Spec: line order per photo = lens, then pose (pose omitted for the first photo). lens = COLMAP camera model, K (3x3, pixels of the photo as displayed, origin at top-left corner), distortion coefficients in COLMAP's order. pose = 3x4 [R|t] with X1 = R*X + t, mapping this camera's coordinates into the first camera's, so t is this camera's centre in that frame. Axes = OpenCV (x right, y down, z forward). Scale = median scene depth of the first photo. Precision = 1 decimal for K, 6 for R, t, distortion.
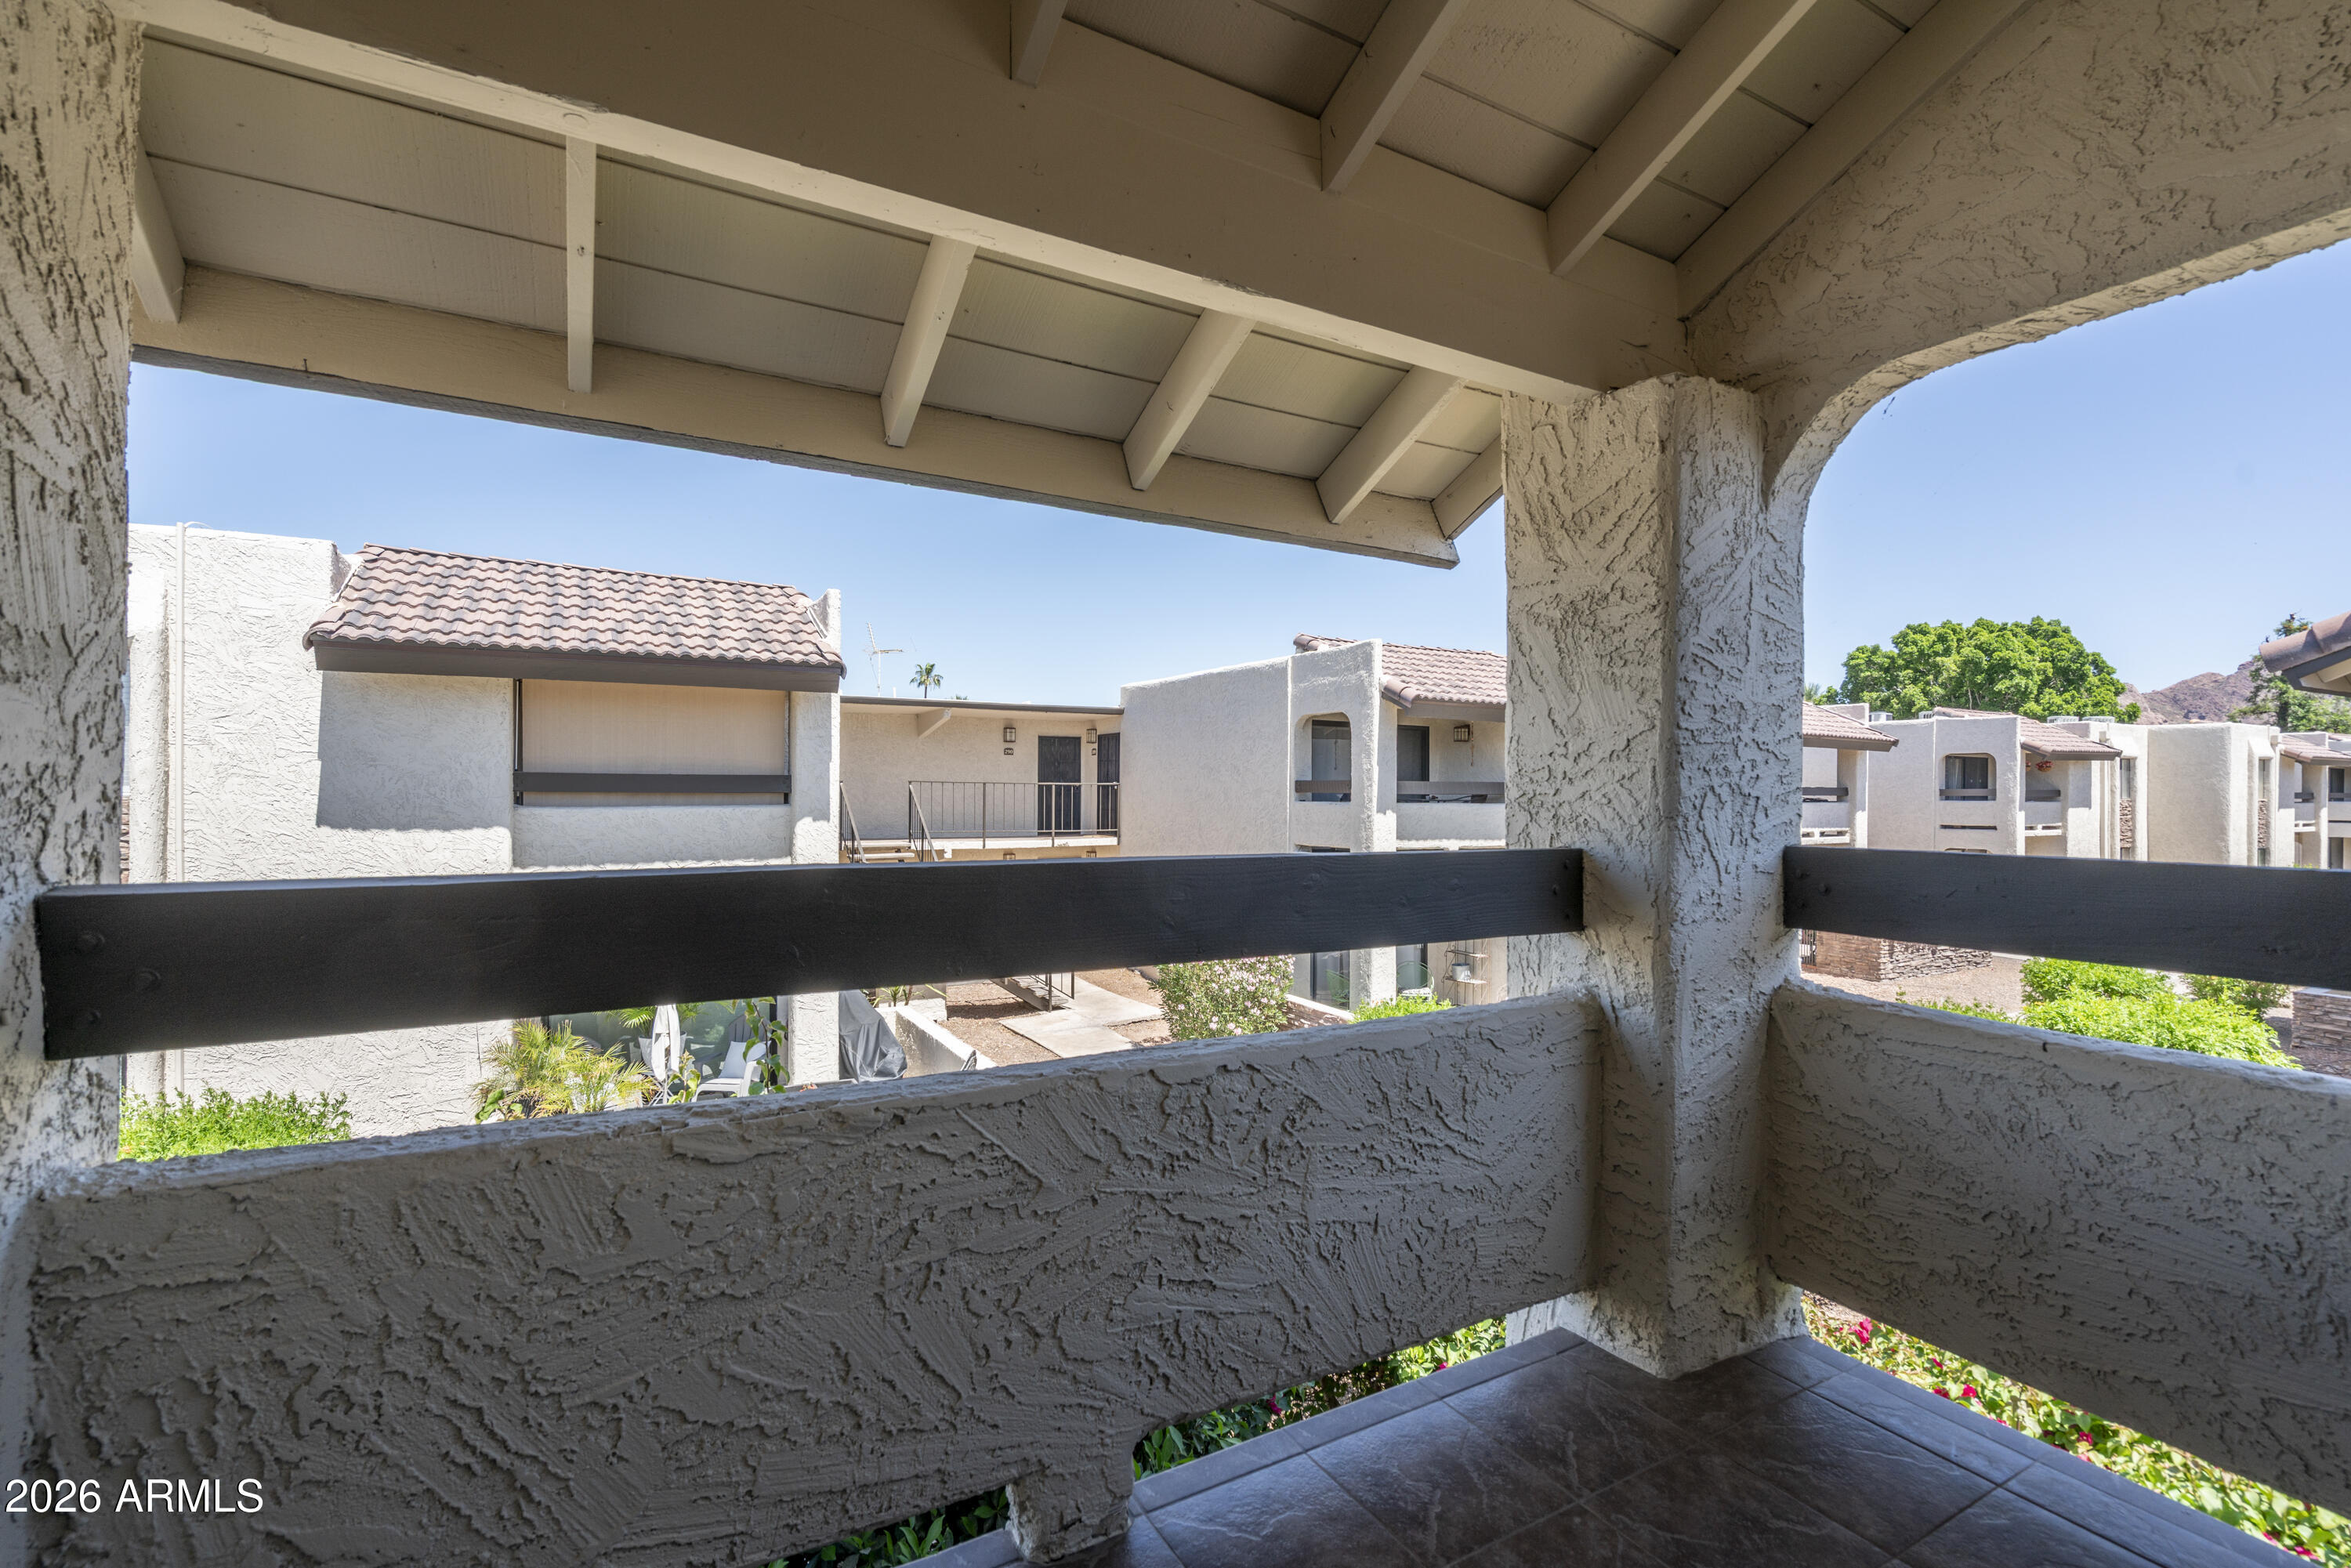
lens RADIAL K [[1113.3, 0, 1174.5], [0, 1113.3, 754.9], [0, 0, 1]] dist [-0.000196, 0.000932]
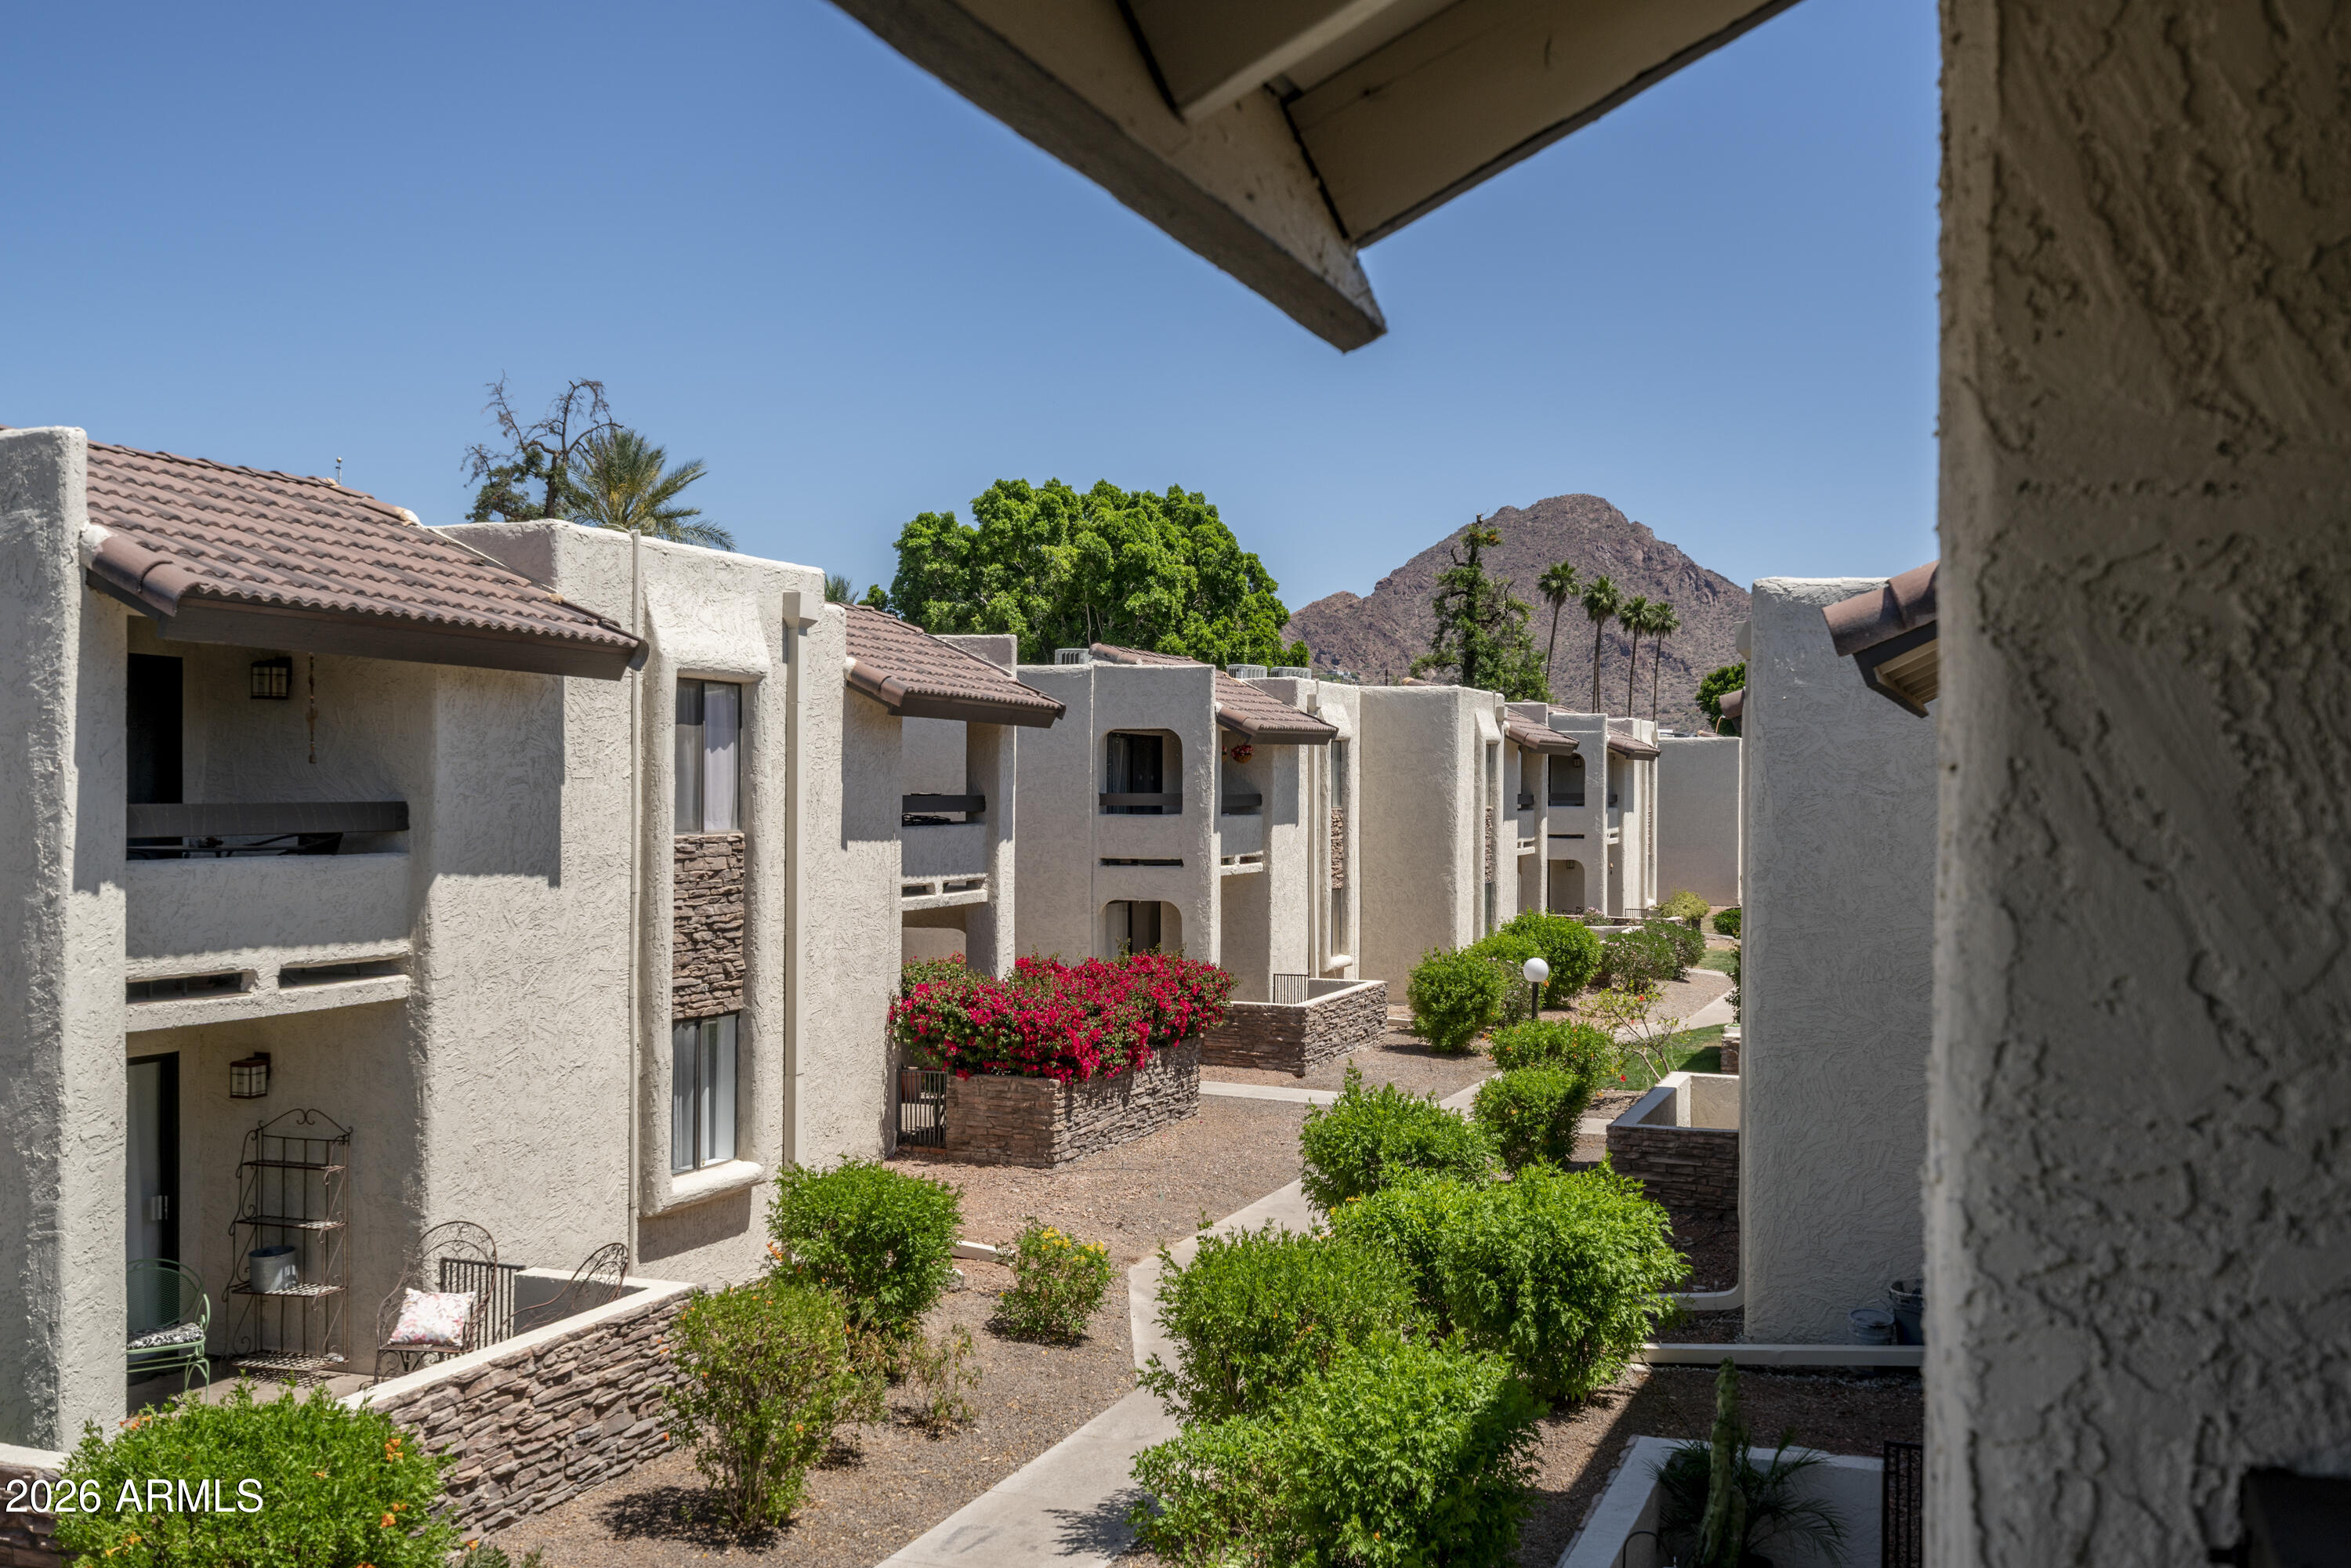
lens RADIAL K [[2316.3, 0, 1175.5], [0, 2316.3, 784.0], [0, 0, 1]] dist [0.009193, -0.010923]
pose [[0.756360, -0.001971, 0.654153, -0.033301], [-0.027293, 0.999030, 0.034568, -0.014363], [-0.653586, -0.043999, 0.755572, 0.109873]]
